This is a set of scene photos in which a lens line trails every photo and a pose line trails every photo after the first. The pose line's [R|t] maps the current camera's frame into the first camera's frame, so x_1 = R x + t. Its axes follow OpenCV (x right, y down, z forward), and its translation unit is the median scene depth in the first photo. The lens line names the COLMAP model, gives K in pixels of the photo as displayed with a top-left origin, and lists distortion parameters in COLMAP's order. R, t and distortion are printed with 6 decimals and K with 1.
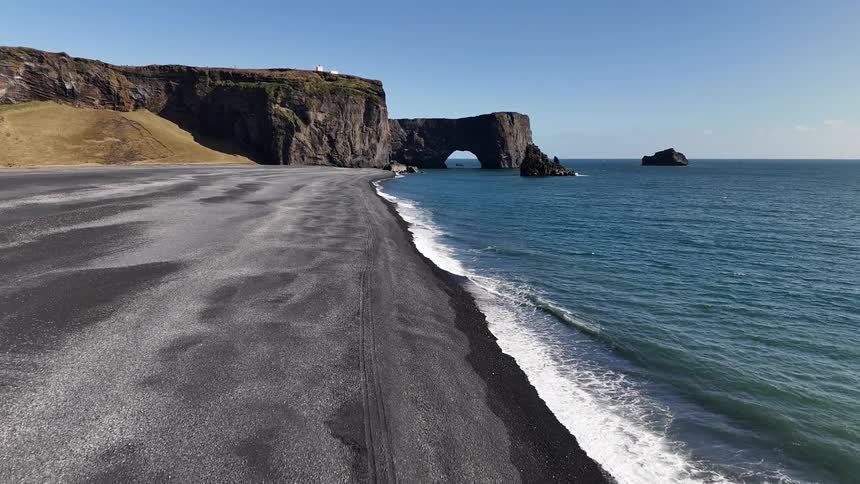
lens RADIAL K [[614.2, 0, 430.0], [0, 614.2, 242.0], [0, 0, 1]] dist [0.119553, -0.133539]
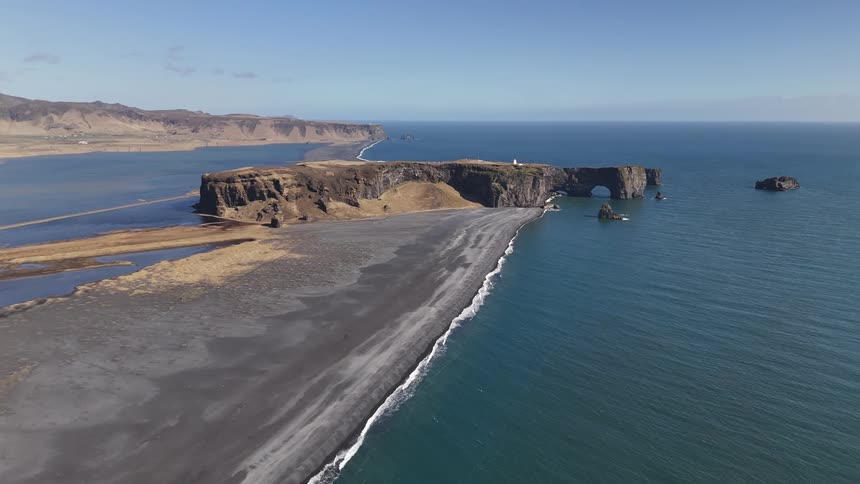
lens RADIAL K [[614.2, 0, 430.0], [0, 614.2, 242.0], [0, 0, 1]] dist [0.119553, -0.133539]
pose [[0.931908, 0.070229, -0.355829, 0.367745], [-0.048018, 0.996328, 0.070885, -0.143257], [0.359501, -0.048972, 0.931859, -1.252151]]
